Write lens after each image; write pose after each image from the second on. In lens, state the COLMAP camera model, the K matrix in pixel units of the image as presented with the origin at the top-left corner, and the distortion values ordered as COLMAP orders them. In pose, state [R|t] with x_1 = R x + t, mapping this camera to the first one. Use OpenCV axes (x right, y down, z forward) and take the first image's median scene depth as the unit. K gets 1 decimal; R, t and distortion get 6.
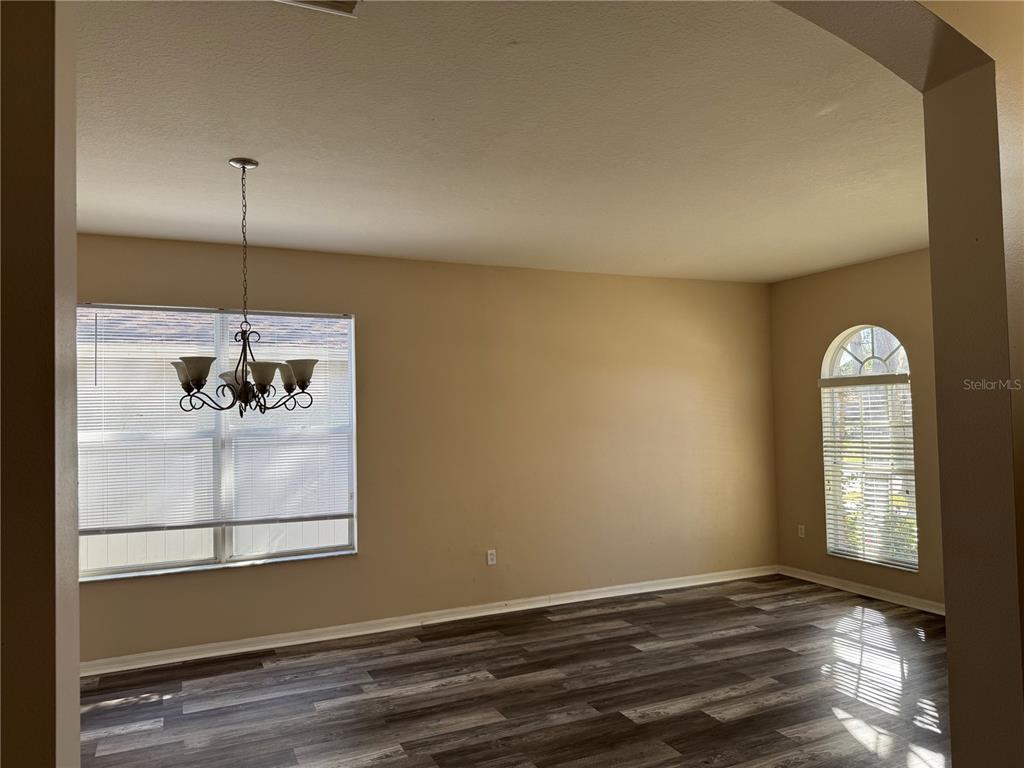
lens RADIAL K [[724.9, 0, 510.9], [0, 724.9, 378.6], [0, 0, 1]] dist [-0.029880, 0.003444]
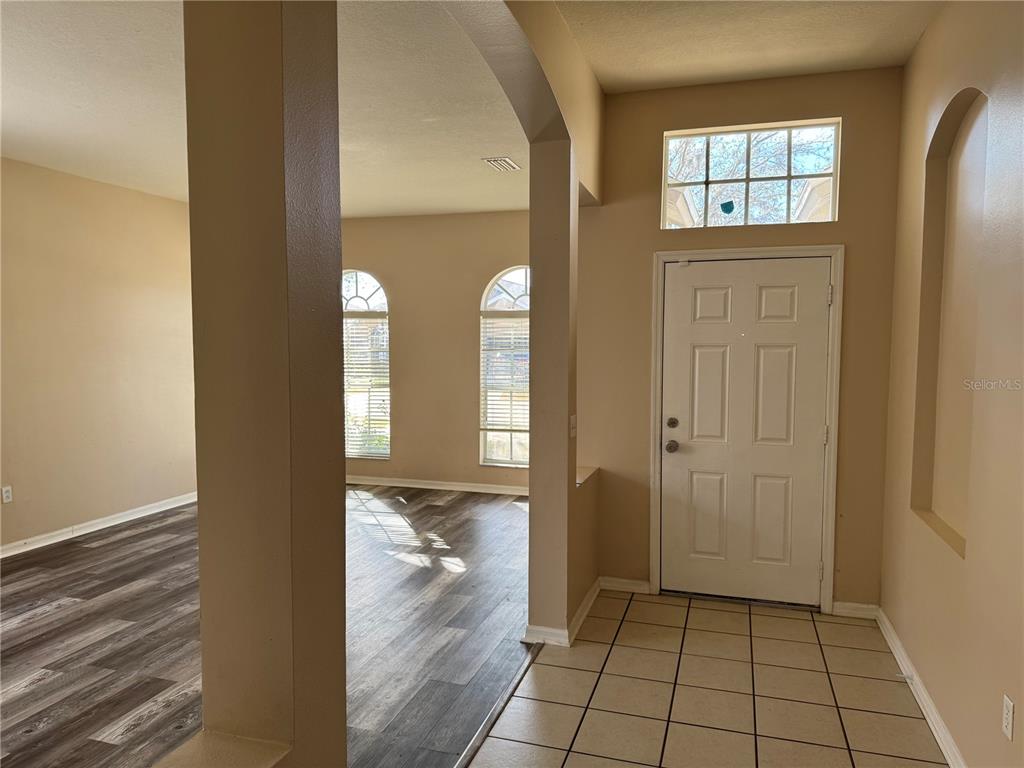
lens RADIAL K [[712.1, 0, 515.6], [0, 712.1, 386.8], [0, 0, 1]] dist [0.130344, -0.231697]
pose [[0.665653, -0.035254, 0.745428, -0.311400], [-0.040858, 0.995664, 0.083574, 0.013601], [-0.745142, -0.086088, 0.661326, -0.064544]]
